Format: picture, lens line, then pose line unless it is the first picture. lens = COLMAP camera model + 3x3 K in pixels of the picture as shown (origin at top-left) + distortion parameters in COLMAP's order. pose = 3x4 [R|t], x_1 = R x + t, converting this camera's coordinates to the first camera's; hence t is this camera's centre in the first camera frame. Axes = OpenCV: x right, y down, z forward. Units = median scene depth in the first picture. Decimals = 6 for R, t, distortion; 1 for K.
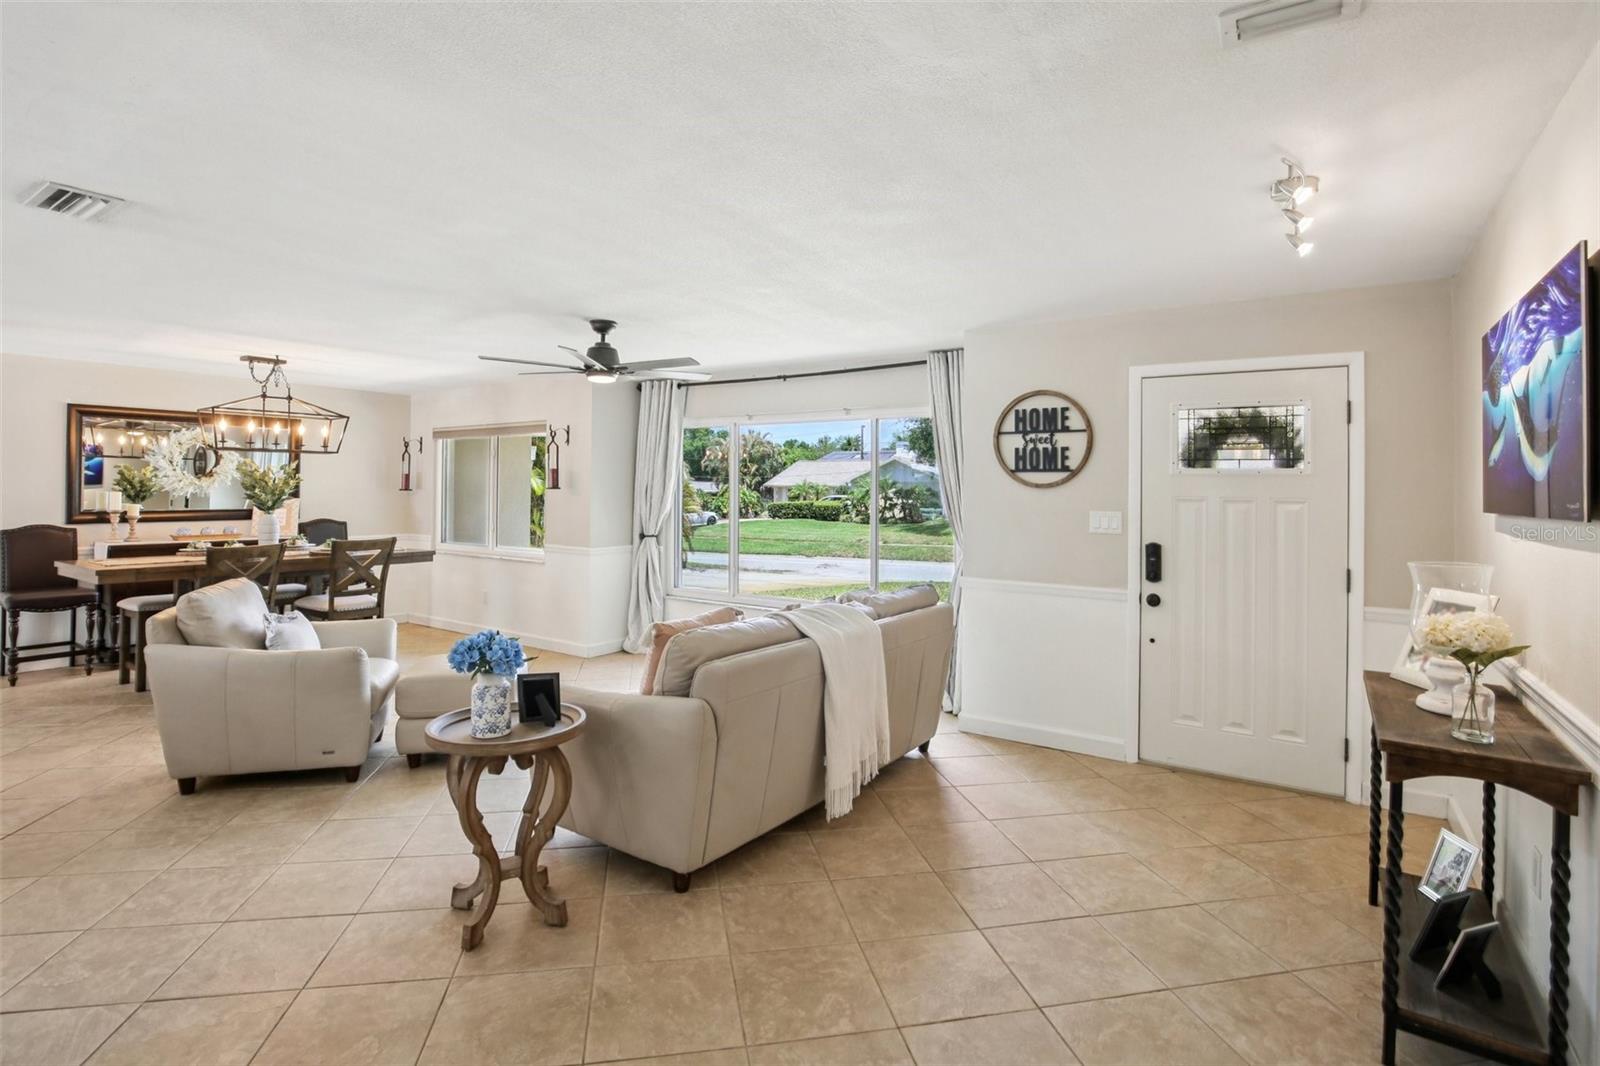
lens RADIAL K [[755.4, 0, 805.9], [0, 755.4, 494.5], [0, 0, 1]] dist [-0.037329, 0.007751]
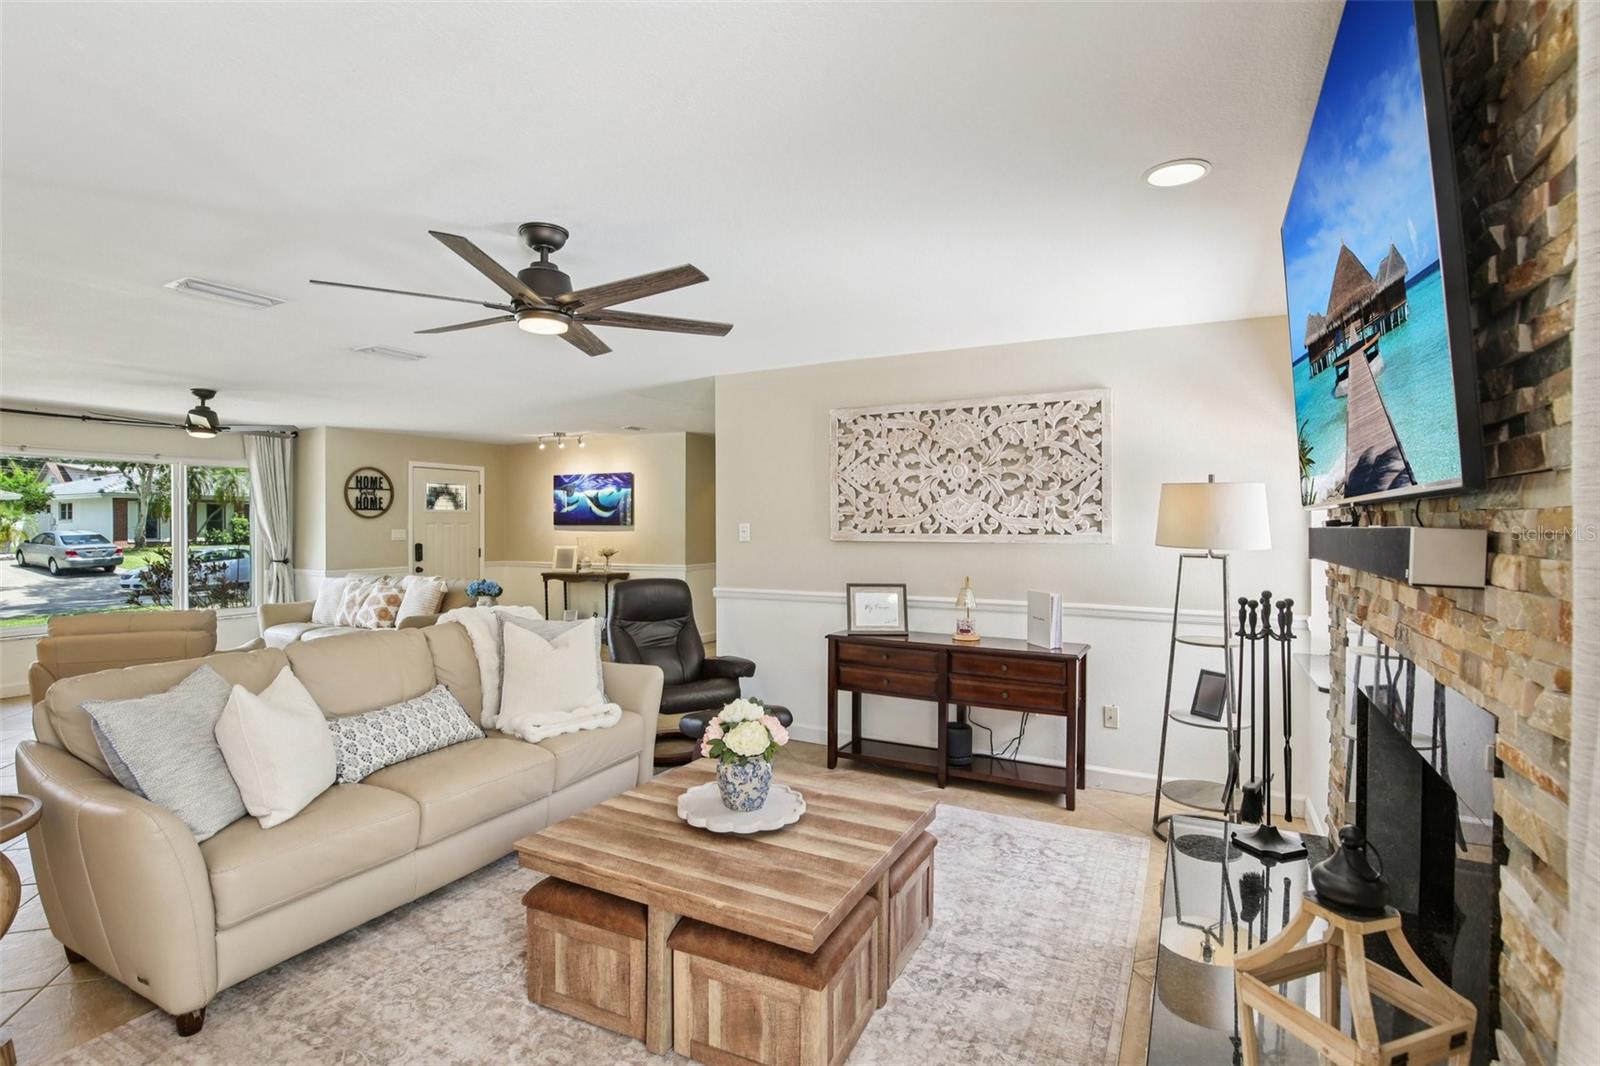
lens RADIAL K [[755.4, 0, 786.8], [0, 755.4, 539.6], [0, 0, 1]] dist [-0.037329, 0.007751]
pose [[-0.101697, -0.032548, 0.994283, -1.294054], [0.006345, 0.999423, 0.033365, -0.009047], [-0.994795, 0.009702, -0.101431, 0.113003]]
